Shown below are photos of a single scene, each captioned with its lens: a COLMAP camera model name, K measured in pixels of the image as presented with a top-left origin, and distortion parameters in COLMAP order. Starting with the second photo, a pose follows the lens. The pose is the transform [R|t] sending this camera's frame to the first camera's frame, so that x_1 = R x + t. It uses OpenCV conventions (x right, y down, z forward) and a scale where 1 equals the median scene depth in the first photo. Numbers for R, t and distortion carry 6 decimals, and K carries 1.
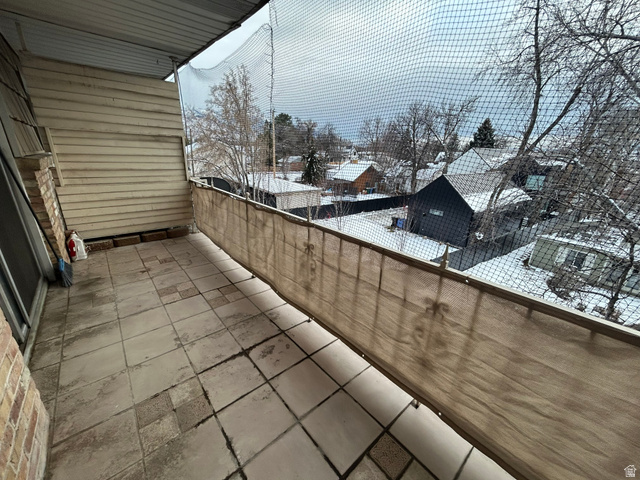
lens RADIAL K [[256.6, 0, 320.0], [0, 256.6, 240.0], [0, 0, 1]] dist [0.002068, -0.001828]
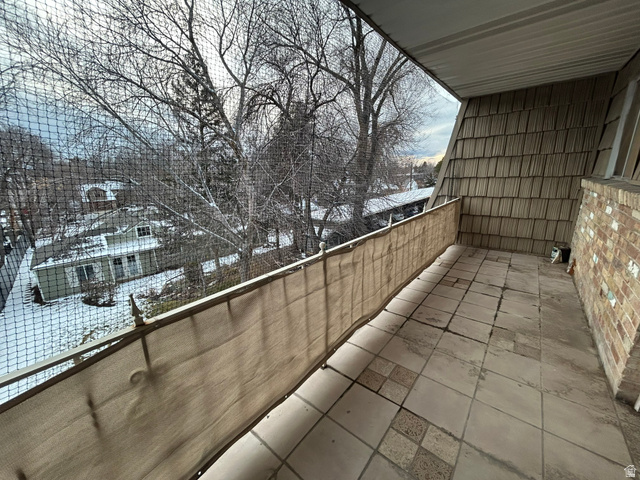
lens RADIAL K [[256.6, 0, 320.0], [0, 256.6, 240.0], [0, 0, 1]] dist [0.002068, -0.001828]
pose [[-0.184047, -0.270533, 0.944954, -1.006531], [0.336581, 0.885909, 0.319184, -0.449404], [-0.923493, 0.376799, -0.071993, 1.205473]]
